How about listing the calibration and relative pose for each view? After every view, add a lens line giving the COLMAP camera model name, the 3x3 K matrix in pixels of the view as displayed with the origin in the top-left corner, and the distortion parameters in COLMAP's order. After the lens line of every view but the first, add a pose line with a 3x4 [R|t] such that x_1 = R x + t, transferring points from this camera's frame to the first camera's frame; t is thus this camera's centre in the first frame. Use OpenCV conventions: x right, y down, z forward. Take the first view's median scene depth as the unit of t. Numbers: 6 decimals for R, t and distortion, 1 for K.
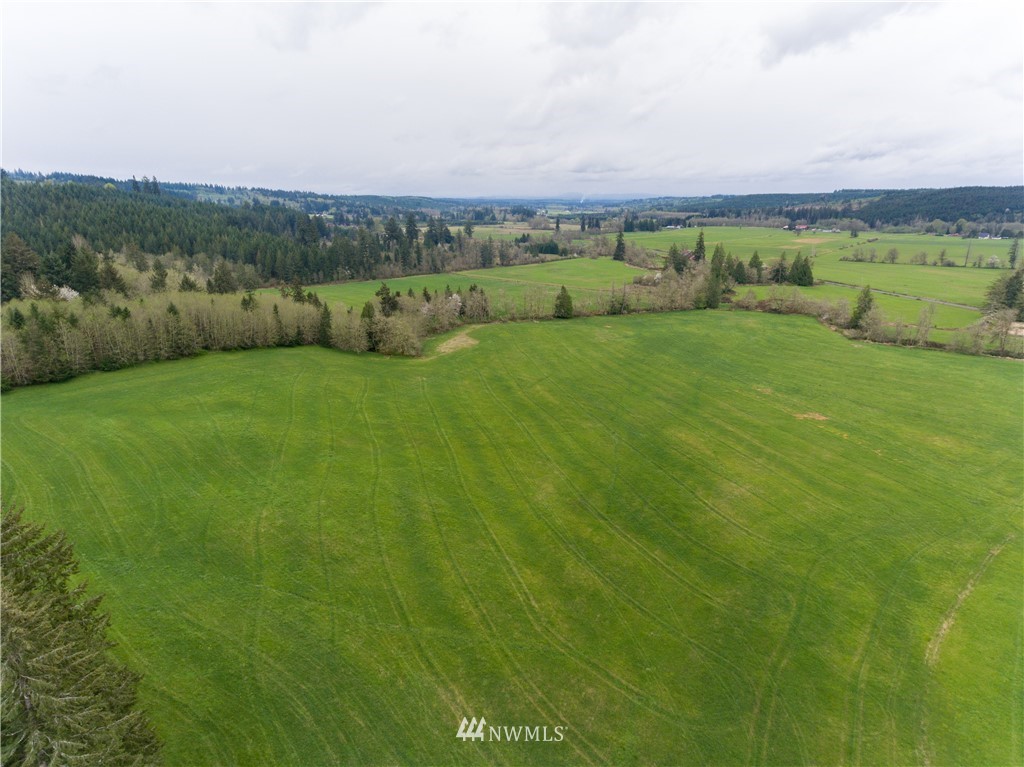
lens RADIAL K [[590.4, 0, 512.0], [0, 590.4, 383.5], [0, 0, 1]] dist [0.020544, 0.001414]
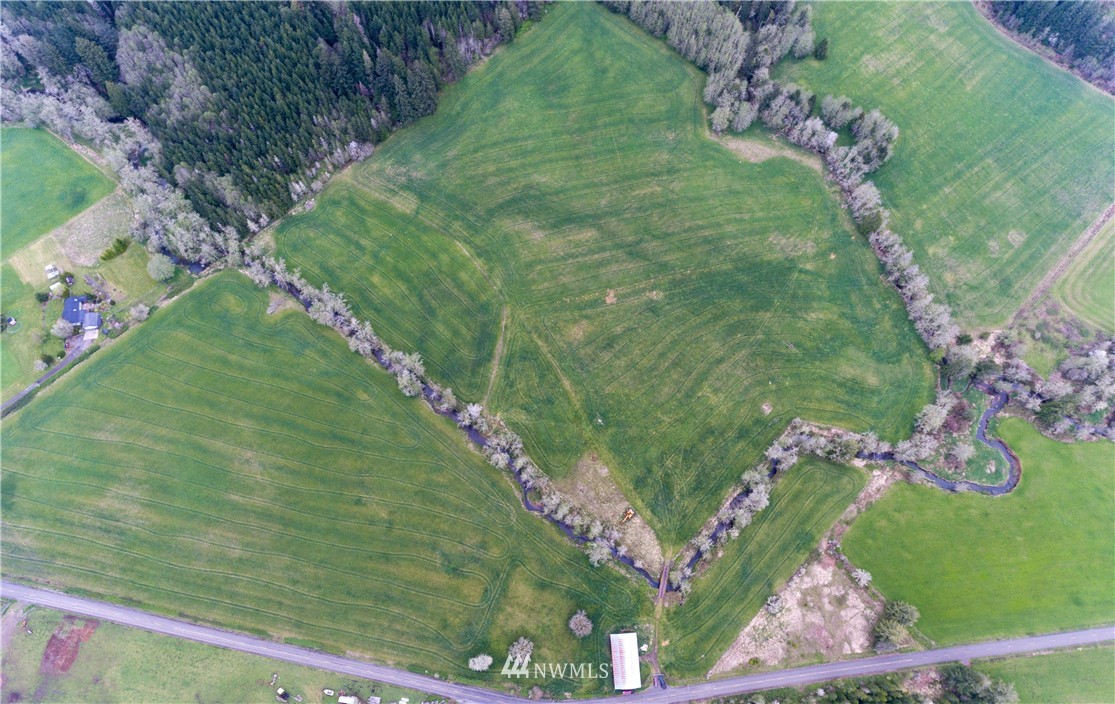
lens RADIAL K [[643.3, 0, 561.3], [0, 643.3, 407.0], [0, 0, 1]] dist [0.023395, -0.001321]
pose [[-0.069308, 0.943001, -0.325493, 1.403222], [-0.308135, 0.290087, 0.906037, -1.572486], [0.948815, 0.163092, 0.270466, 0.267586]]
